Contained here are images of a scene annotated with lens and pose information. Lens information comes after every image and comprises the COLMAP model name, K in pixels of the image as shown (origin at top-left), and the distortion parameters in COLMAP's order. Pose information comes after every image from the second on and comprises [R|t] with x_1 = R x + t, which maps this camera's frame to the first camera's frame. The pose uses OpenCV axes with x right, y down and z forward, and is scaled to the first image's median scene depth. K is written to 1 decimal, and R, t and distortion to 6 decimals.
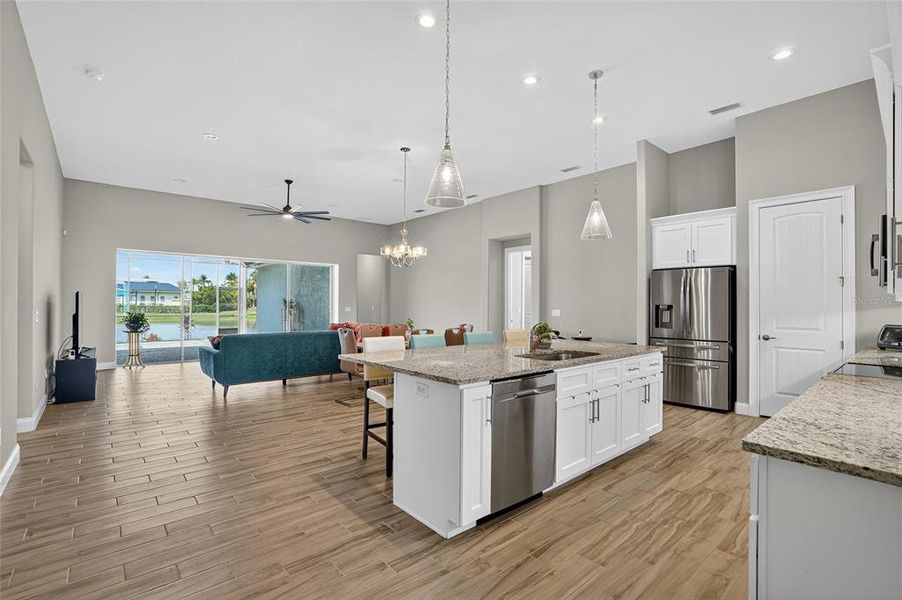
lens RADIAL K [[413.1, 0, 448.1], [0, 413.1, 300.2], [0, 0, 1]] dist [-0.031103, 0.013631]
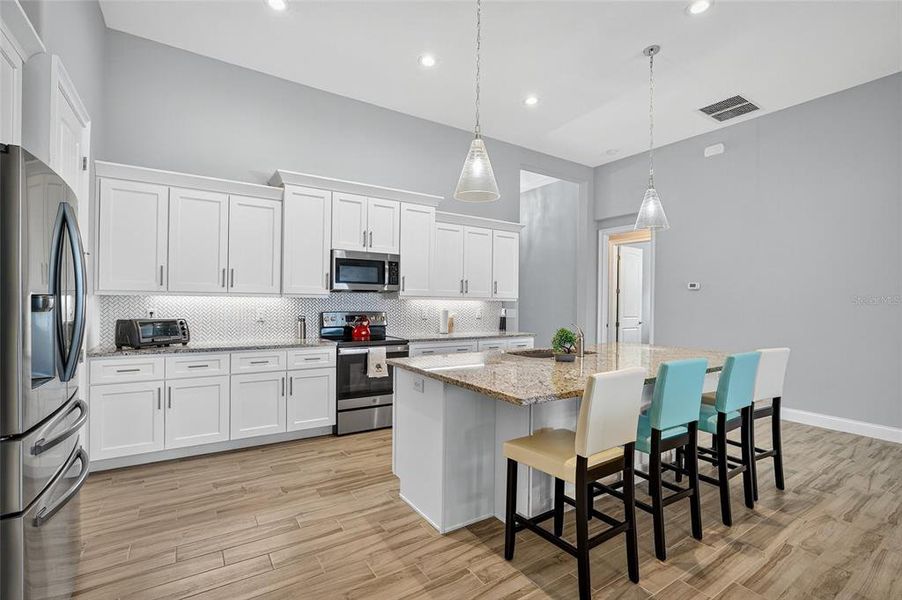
lens RADIAL K [[413.1, 0, 448.1], [0, 413.1, 300.2], [0, 0, 1]] dist [-0.031103, 0.013631]
pose [[-0.990502, -0.019565, 0.136097, 0.221454], [-0.021237, 0.999716, -0.010847, 0.010732], [-0.135846, -0.013634, -0.990636, 1.161261]]
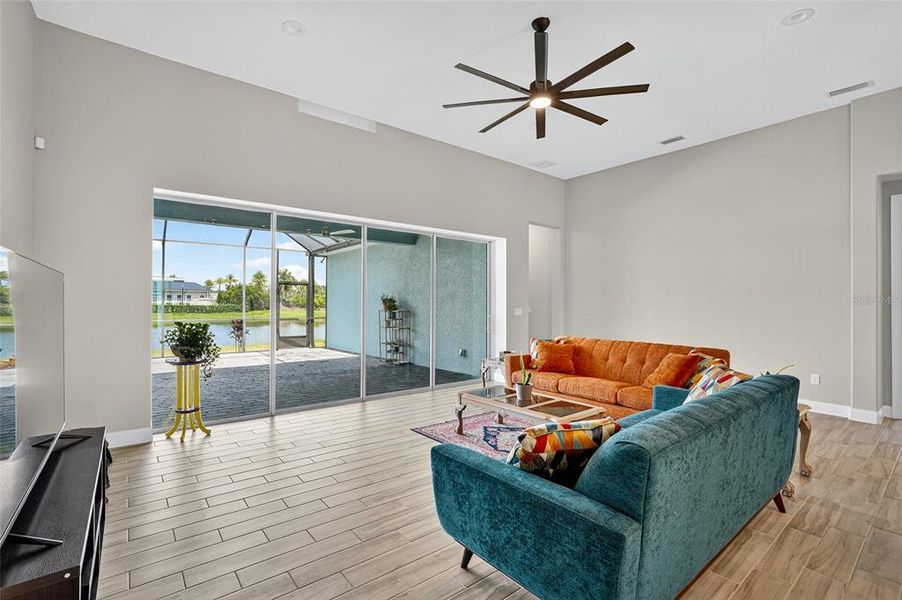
lens RADIAL K [[413.1, 0, 448.1], [0, 413.1, 300.2], [0, 0, 1]] dist [-0.031103, 0.013631]
pose [[0.999141, -0.000987, -0.041440, -0.631021], [0.001069, 0.999998, 0.001960, 0.004793], [0.041438, -0.002003, 0.999139, 0.754470]]
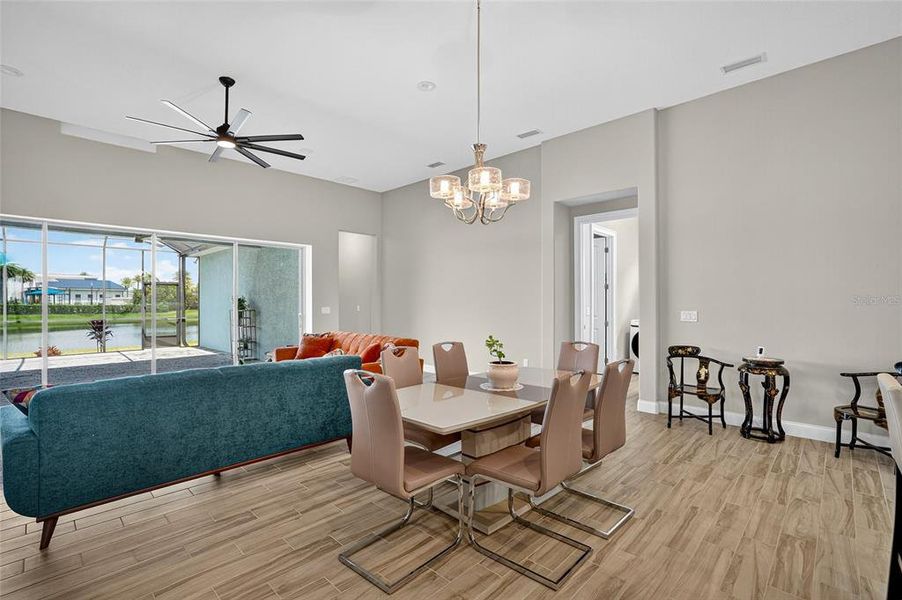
lens RADIAL K [[413.1, 0, 448.1], [0, 413.1, 300.2], [0, 0, 1]] dist [-0.031103, 0.013631]
pose [[0.996260, -0.006866, 0.086131, -0.192955], [0.006214, 0.999950, 0.007844, 0.000095], [-0.086180, -0.007280, 0.996253, 0.579810]]
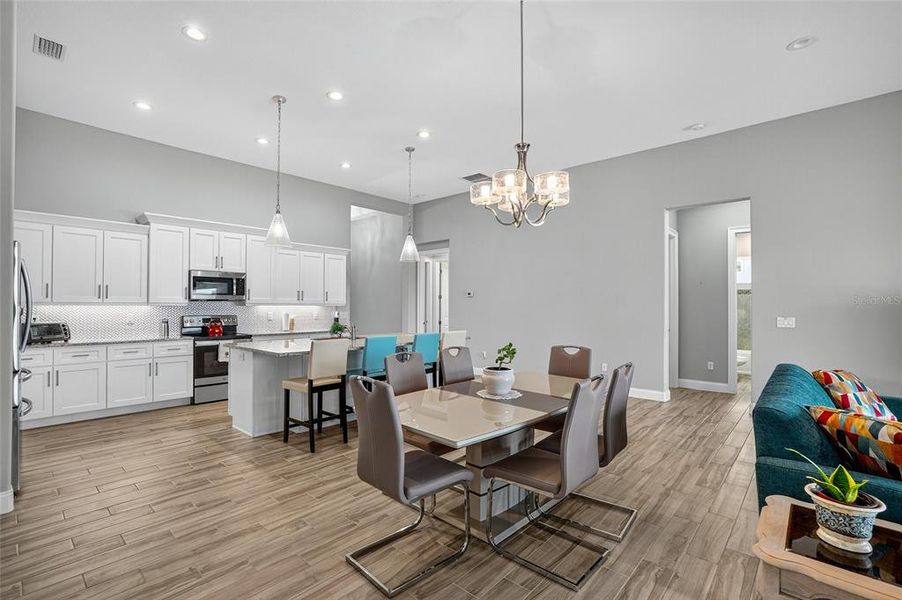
lens RADIAL K [[413.1, 0, 448.1], [0, 413.1, 300.2], [0, 0, 1]] dist [-0.031103, 0.013631]
pose [[-0.992572, -0.009879, -0.121260, 0.026676], [-0.007082, 0.999699, -0.023473, 0.009411], [0.121455, -0.022440, -0.992343, 1.521020]]
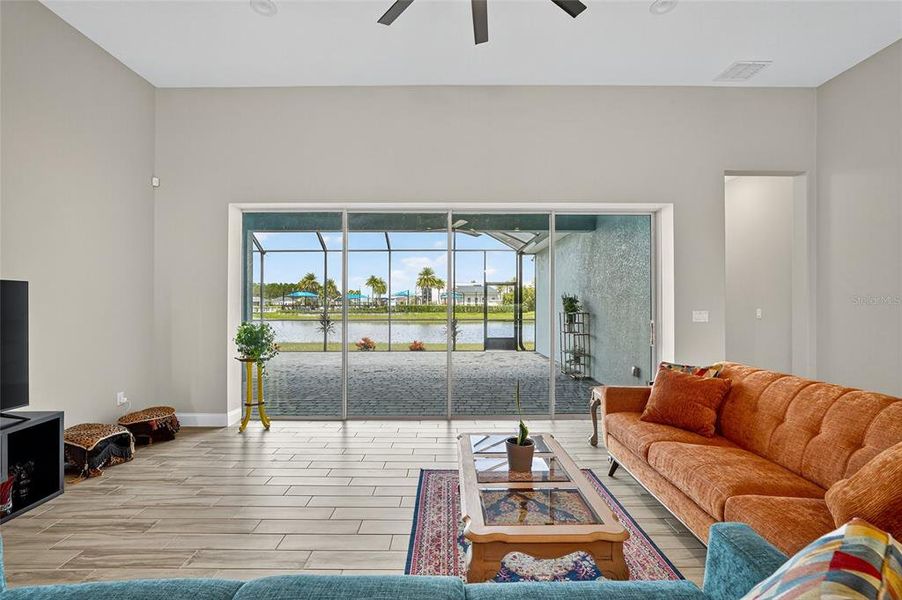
lens RADIAL K [[416.5, 0, 448.5], [0, 416.5, 300.6], [0, 0, 1]] dist [-0.031466, 0.012967]
pose [[0.757207, -0.011087, -0.653081, -0.330907], [0.011960, 0.999924, -0.003109, 0.008873], [0.653065, -0.005456, 0.757282, 1.083637]]
